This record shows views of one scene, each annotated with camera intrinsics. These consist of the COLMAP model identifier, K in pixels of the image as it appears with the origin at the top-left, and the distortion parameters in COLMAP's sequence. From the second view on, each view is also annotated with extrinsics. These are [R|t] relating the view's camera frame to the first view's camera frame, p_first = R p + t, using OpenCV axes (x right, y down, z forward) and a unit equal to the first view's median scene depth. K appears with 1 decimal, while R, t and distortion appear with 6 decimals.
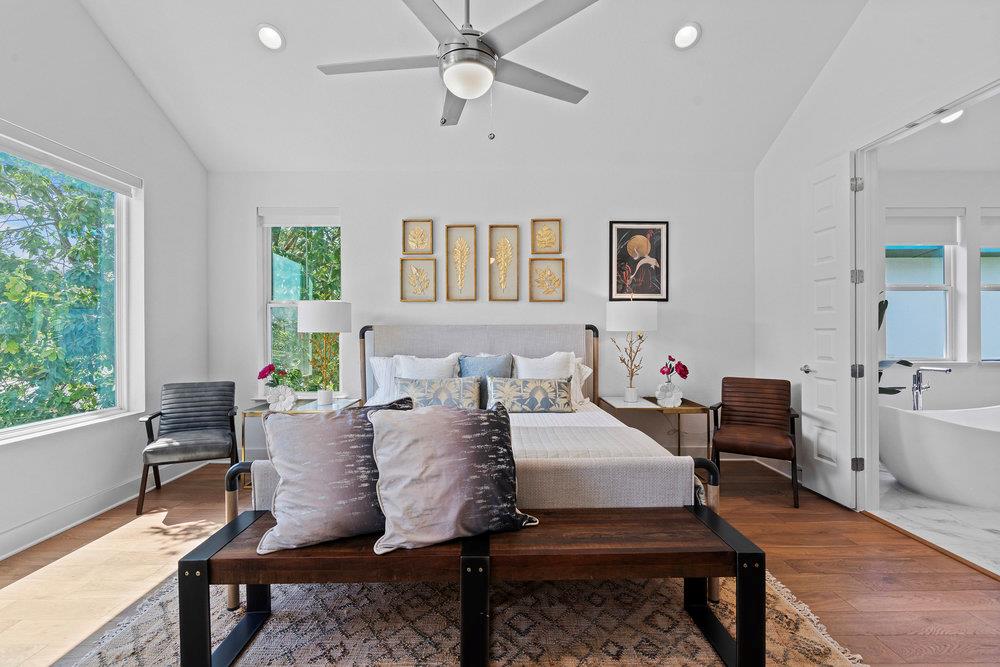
lens RADIAL K [[457.8, 0, 500.3], [0, 457.8, 330.1], [0, 0, 1]] dist [-0.003953, 0.003360]
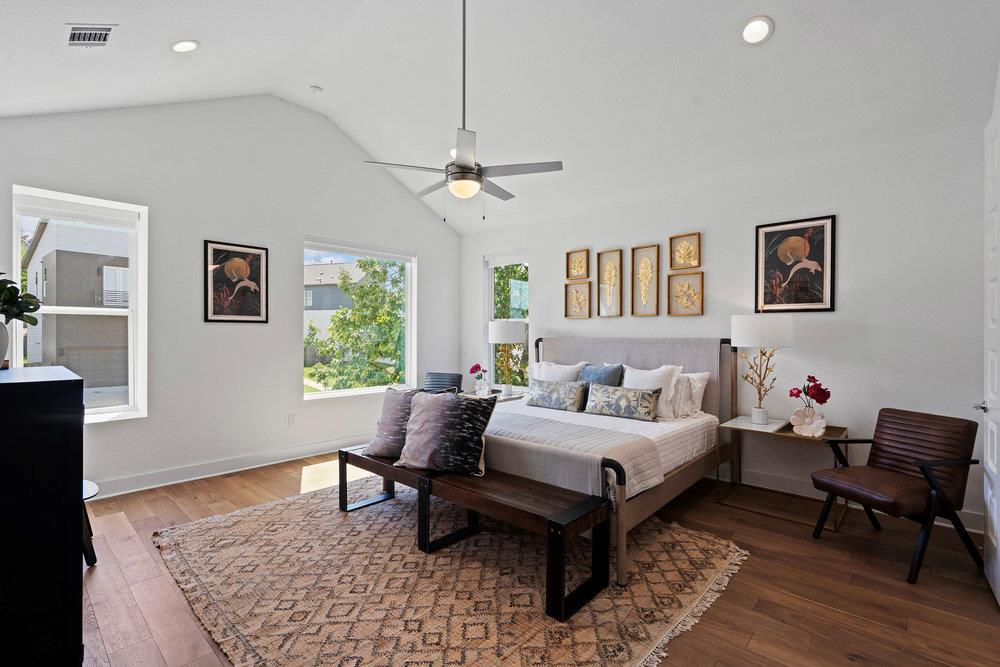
lens RADIAL K [[457.8, 0, 496.3], [0, 457.8, 335.7], [0, 0, 1]] dist [-0.003953, 0.003360]
pose [[0.723680, 0.004598, -0.690120, 0.518942], [-0.002005, 0.999988, 0.004560, -0.021909], [0.690132, -0.001917, 0.723681, -0.027968]]
